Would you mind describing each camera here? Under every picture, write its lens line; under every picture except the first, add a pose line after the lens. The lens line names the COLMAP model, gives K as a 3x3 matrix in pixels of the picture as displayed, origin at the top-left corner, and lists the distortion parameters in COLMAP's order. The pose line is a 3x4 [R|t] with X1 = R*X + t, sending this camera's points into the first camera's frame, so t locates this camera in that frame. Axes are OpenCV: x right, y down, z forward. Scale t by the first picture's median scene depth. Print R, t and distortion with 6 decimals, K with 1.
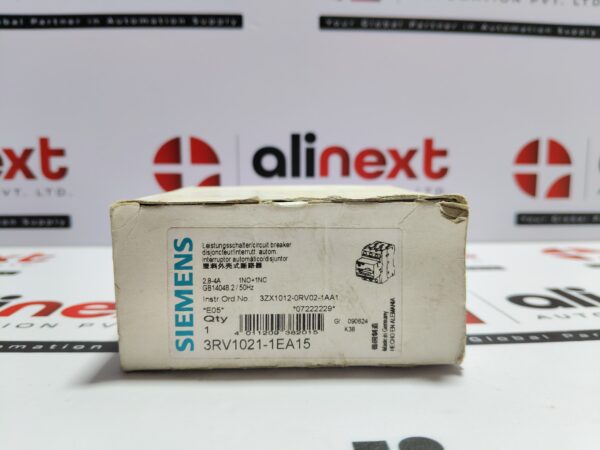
lens RADIAL K [[490.7, 0, 282.1], [0, 490.7, 228.5], [0, 0, 1]] dist [-0.035520, -0.032400]
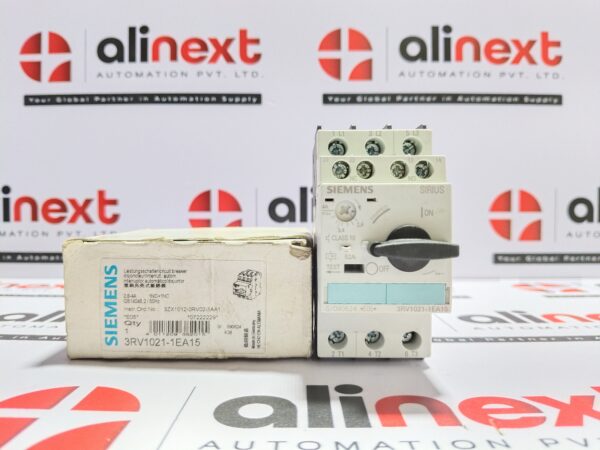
lens RADIAL K [[417.8, 0, 290.8], [0, 417.8, 222.5], [0, 0, 1]] dist [0.006223, -0.029140]
pose [[0.998389, 0.002175, -0.056702, 0.382949], [-0.008012, 0.994657, -0.102924, 0.014025], [0.056176, 0.103212, 0.993072, -0.214310]]
